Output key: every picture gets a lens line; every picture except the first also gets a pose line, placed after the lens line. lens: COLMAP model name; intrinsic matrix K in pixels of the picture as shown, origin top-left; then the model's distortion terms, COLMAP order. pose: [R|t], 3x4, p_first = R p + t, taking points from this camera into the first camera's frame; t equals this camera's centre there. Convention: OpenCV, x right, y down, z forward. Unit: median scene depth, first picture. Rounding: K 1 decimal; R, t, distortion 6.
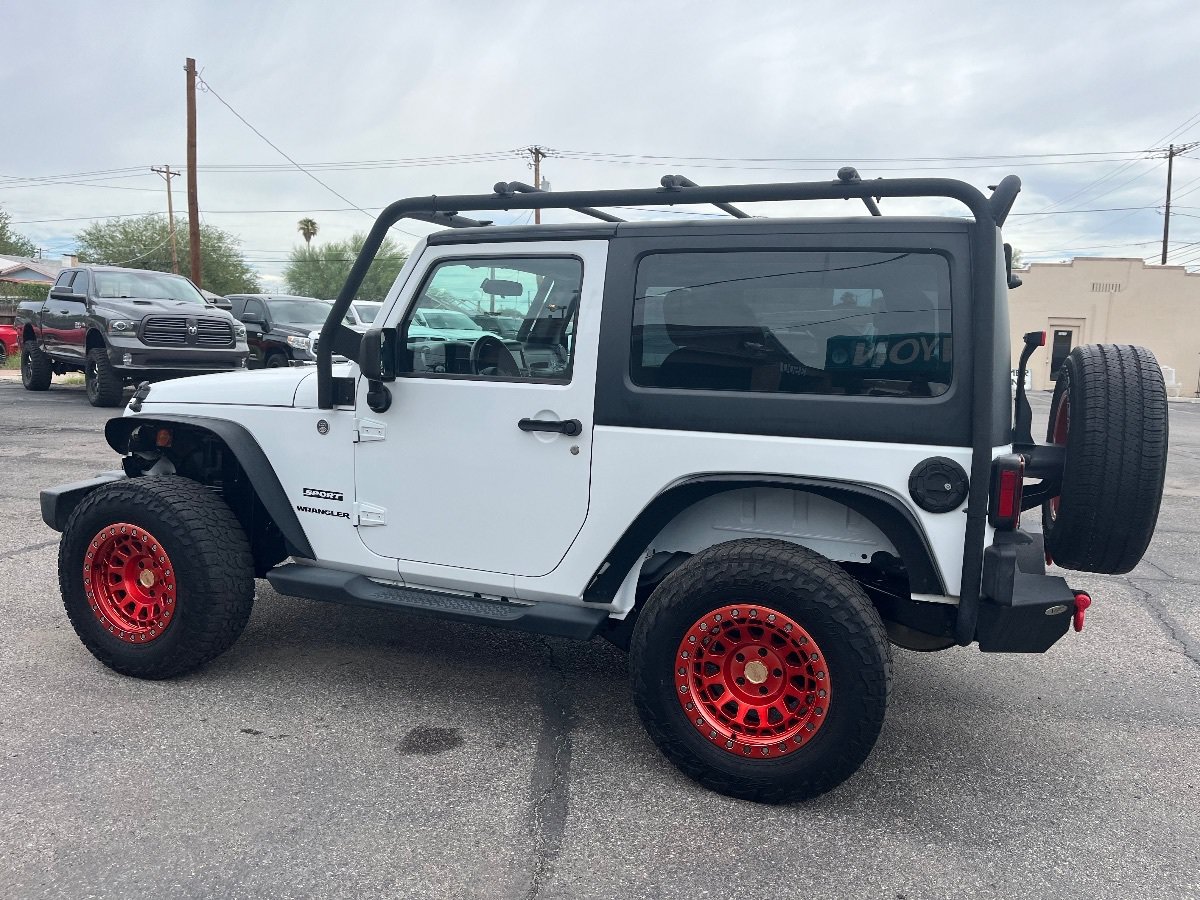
lens RADIAL K [[899.1, 0, 620.8], [0, 899.1, 460.1], [0, 0, 1]] dist [0.064889, -0.098037]
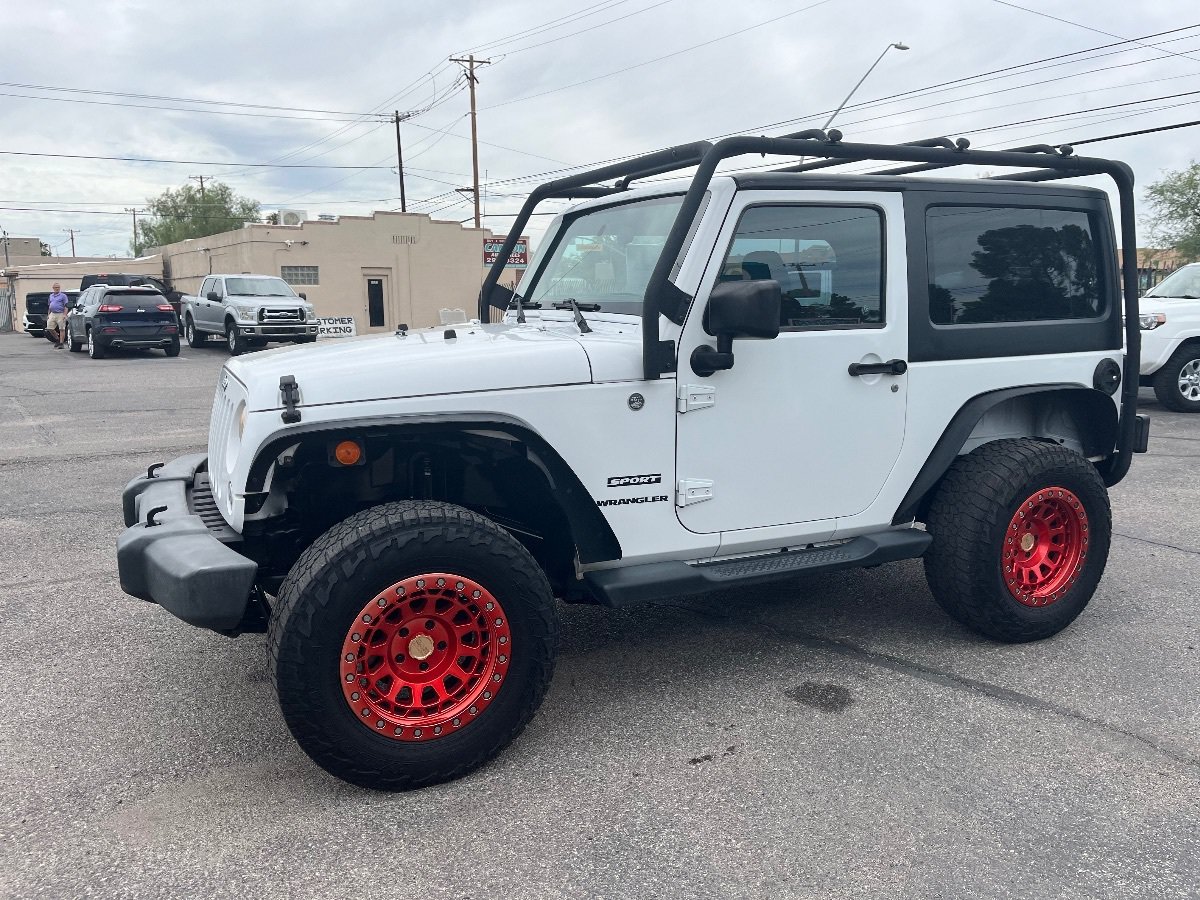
lens RADIAL K [[899.1, 0, 605.9], [0, 899.1, 451.7], [0, 0, 1]] dist [0.064889, -0.098037]
pose [[0.701795, -0.158191, 0.694593, -1.025213], [0.128186, 0.987160, 0.095307, -0.080487], [-0.700751, 0.022152, 0.713062, 0.452453]]
